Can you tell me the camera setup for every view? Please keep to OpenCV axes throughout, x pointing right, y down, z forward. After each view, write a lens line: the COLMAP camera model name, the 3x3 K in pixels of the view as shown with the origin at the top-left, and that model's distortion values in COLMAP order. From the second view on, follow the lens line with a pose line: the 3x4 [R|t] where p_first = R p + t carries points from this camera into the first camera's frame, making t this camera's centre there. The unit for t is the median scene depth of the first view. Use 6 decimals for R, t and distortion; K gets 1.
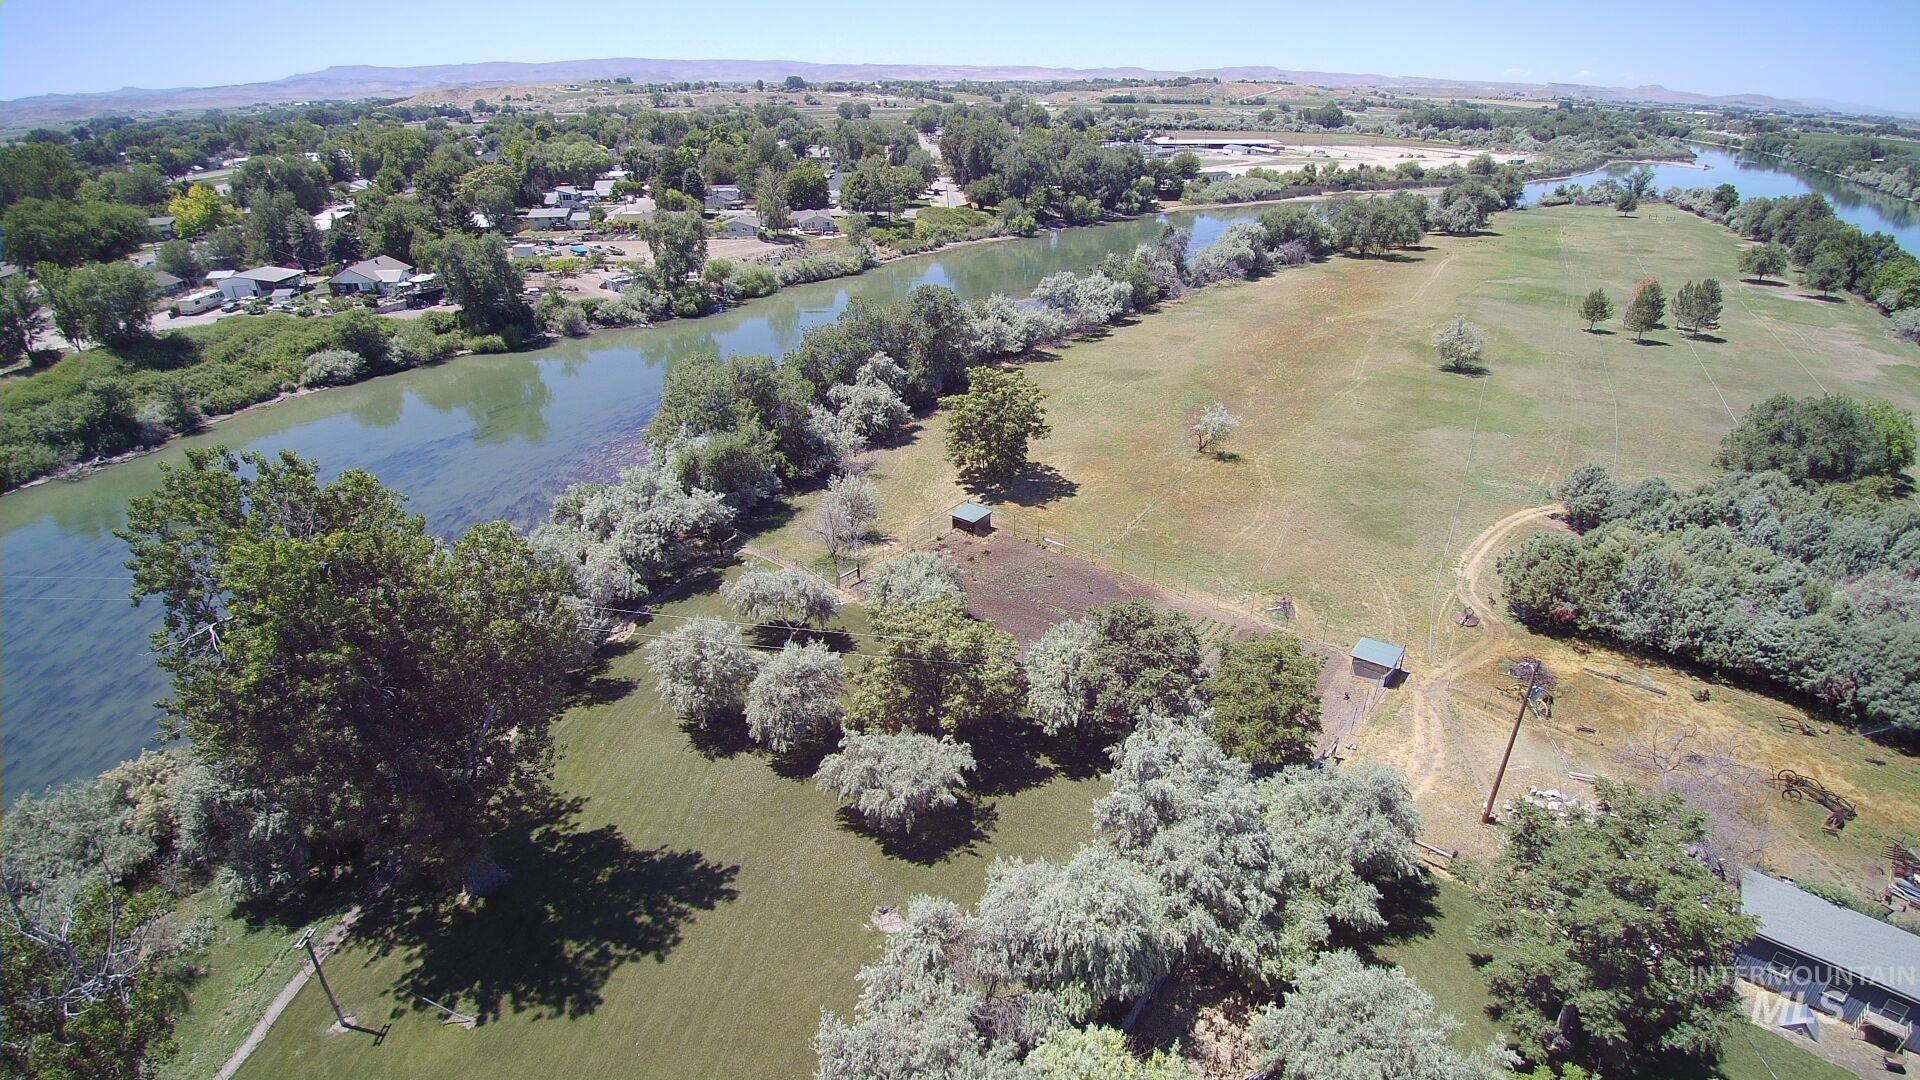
lens RADIAL K [[915.7, 0, 976.3], [0, 915.7, 536.3], [0, 0, 1]] dist [-0.033784, -0.015916]
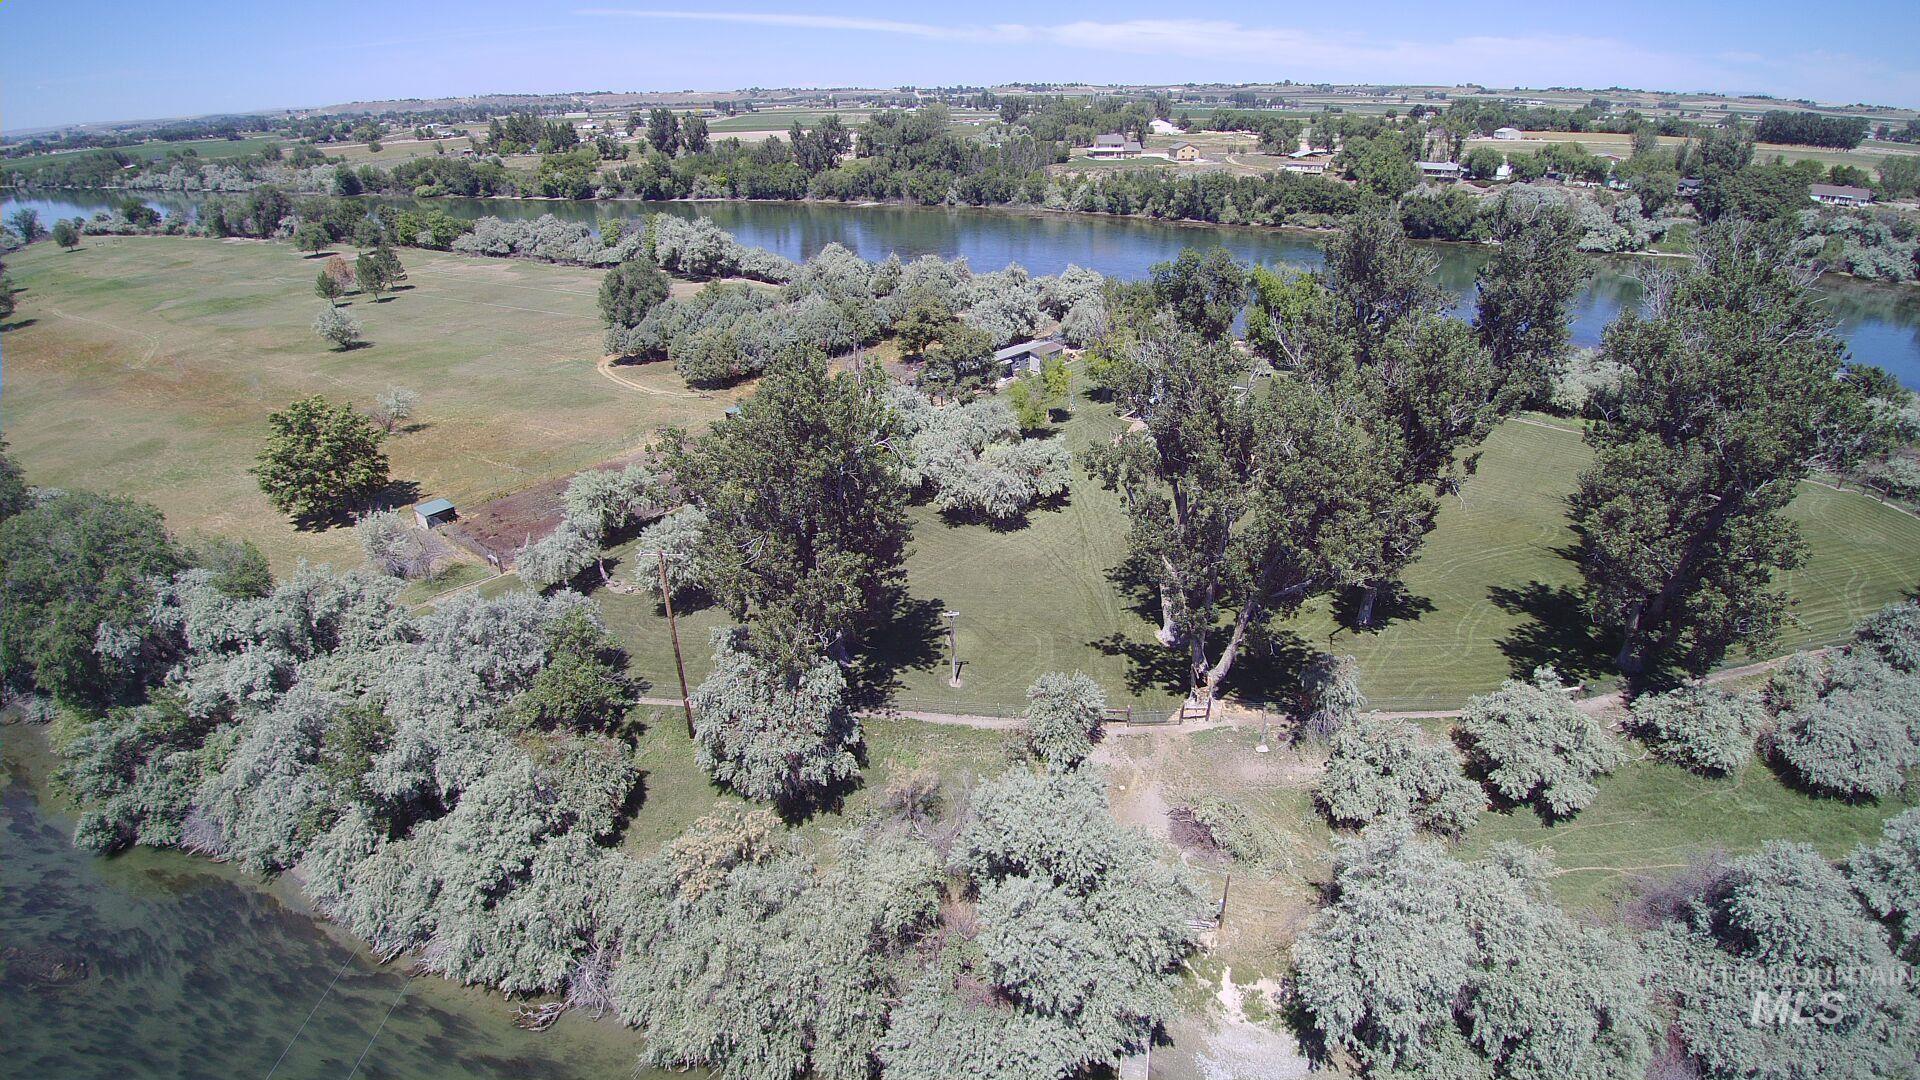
lens RADIAL K [[915.7, 0, 978.2], [0, 915.7, 536.4], [0, 0, 1]] dist [-0.033784, -0.015916]
pose [[-0.018140, -0.432919, 0.901250, -0.208461], [0.447074, 0.802753, 0.394604, -0.026541], [-0.894313, 0.410084, 0.178984, 0.057287]]
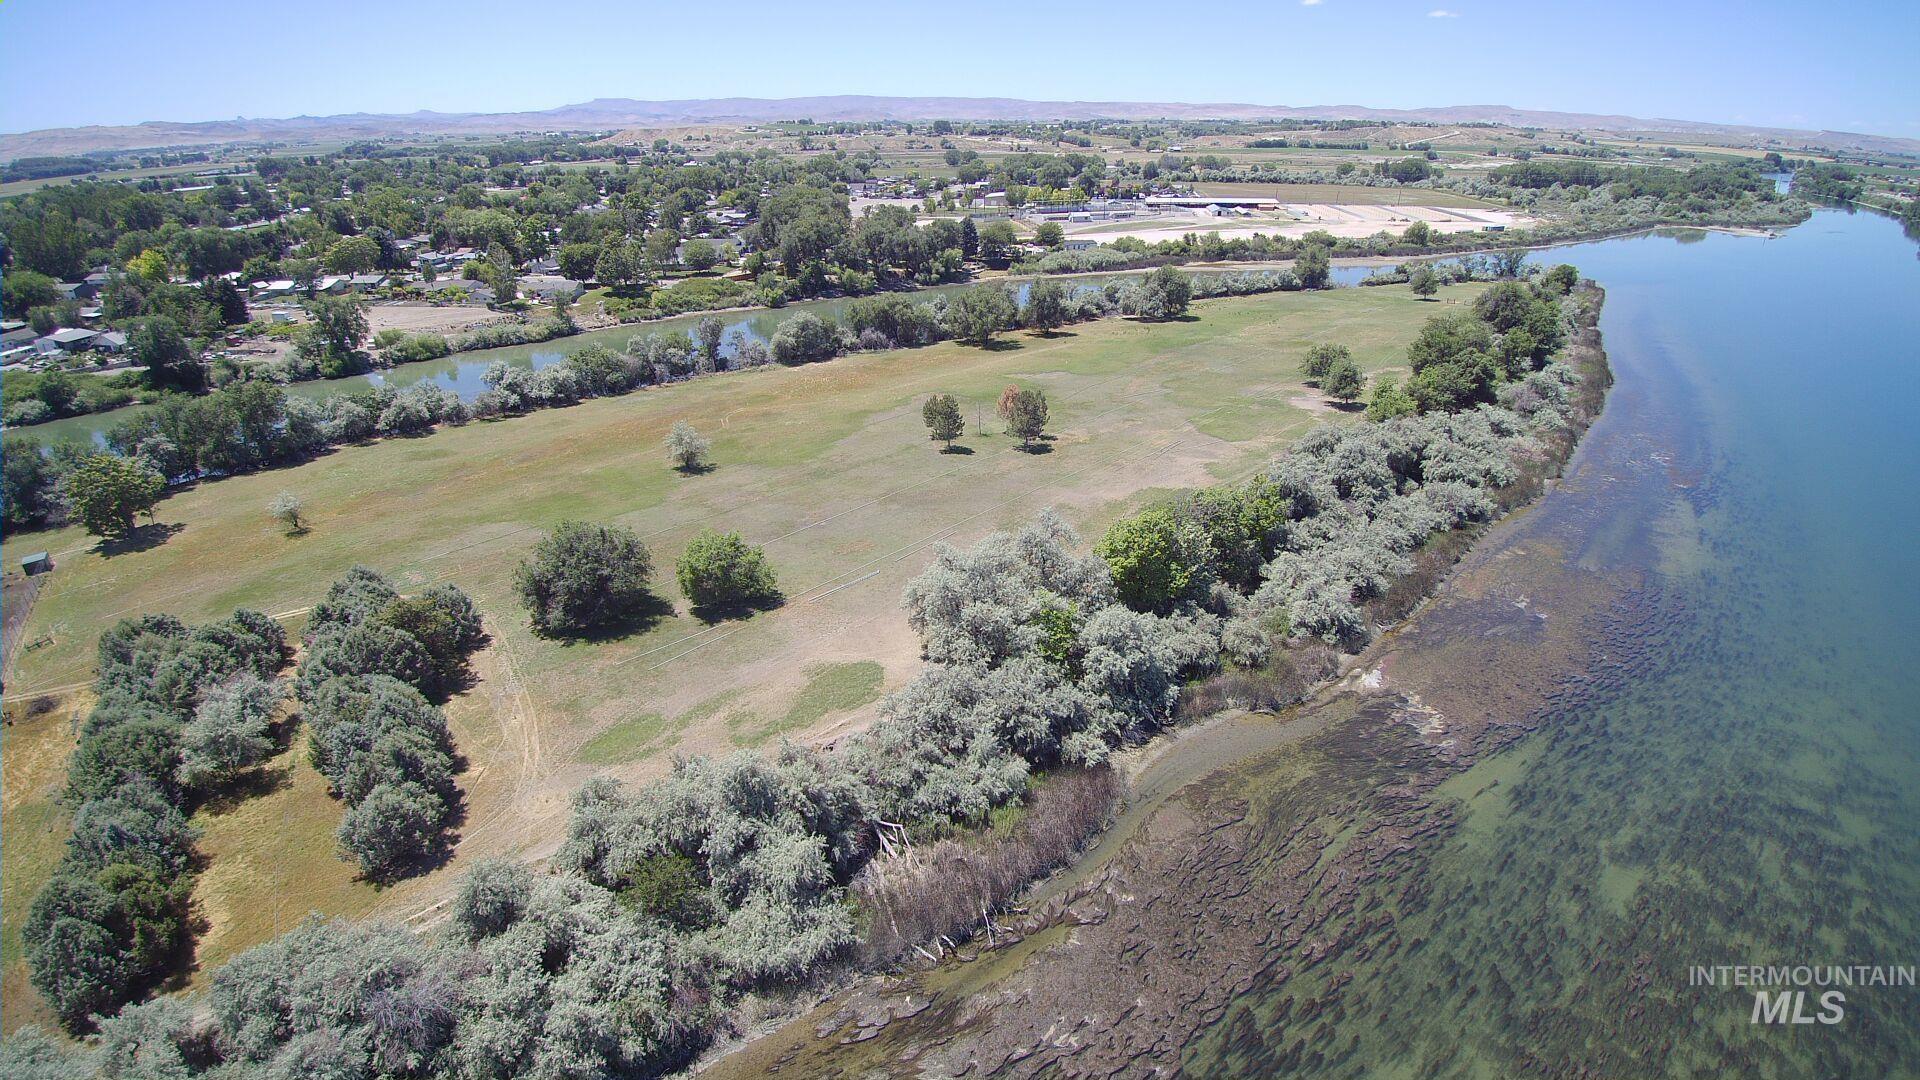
lens RADIAL K [[915.7, 0, 975.9], [0, 915.7, 536.5], [0, 0, 1]] dist [-0.033784, -0.015916]
pose [[0.976906, 0.085648, -0.195752, 0.369461], [-0.092045, 0.995470, -0.023801, -0.035306], [0.192827, 0.041270, 0.980365, -0.010453]]
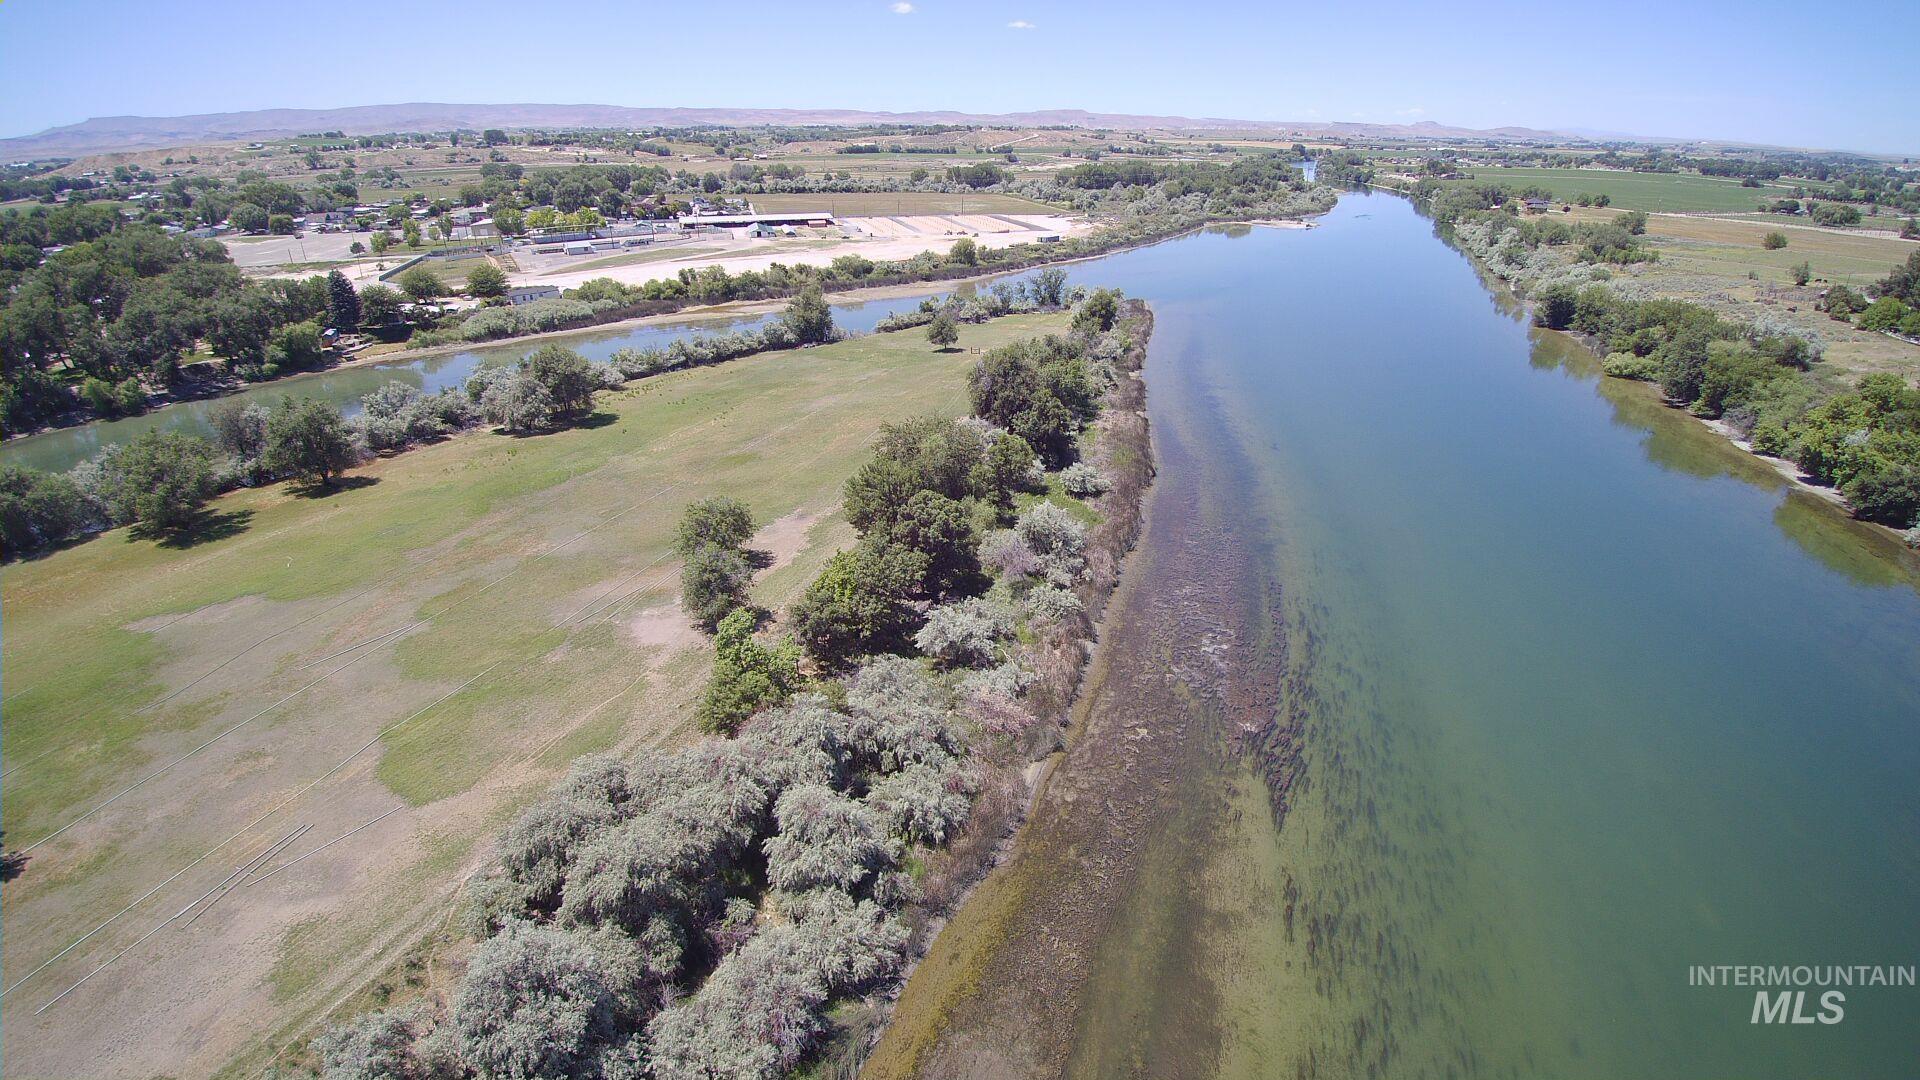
lens RADIAL K [[915.7, 0, 970.7], [0, 915.7, 542.7], [0, 0, 1]] dist [-0.033784, -0.015916]
pose [[0.986461, -0.065291, 0.150442, 0.486120], [0.070212, 0.997149, -0.027632, -0.138501], [-0.148209, 0.037821, 0.988233, 0.199285]]
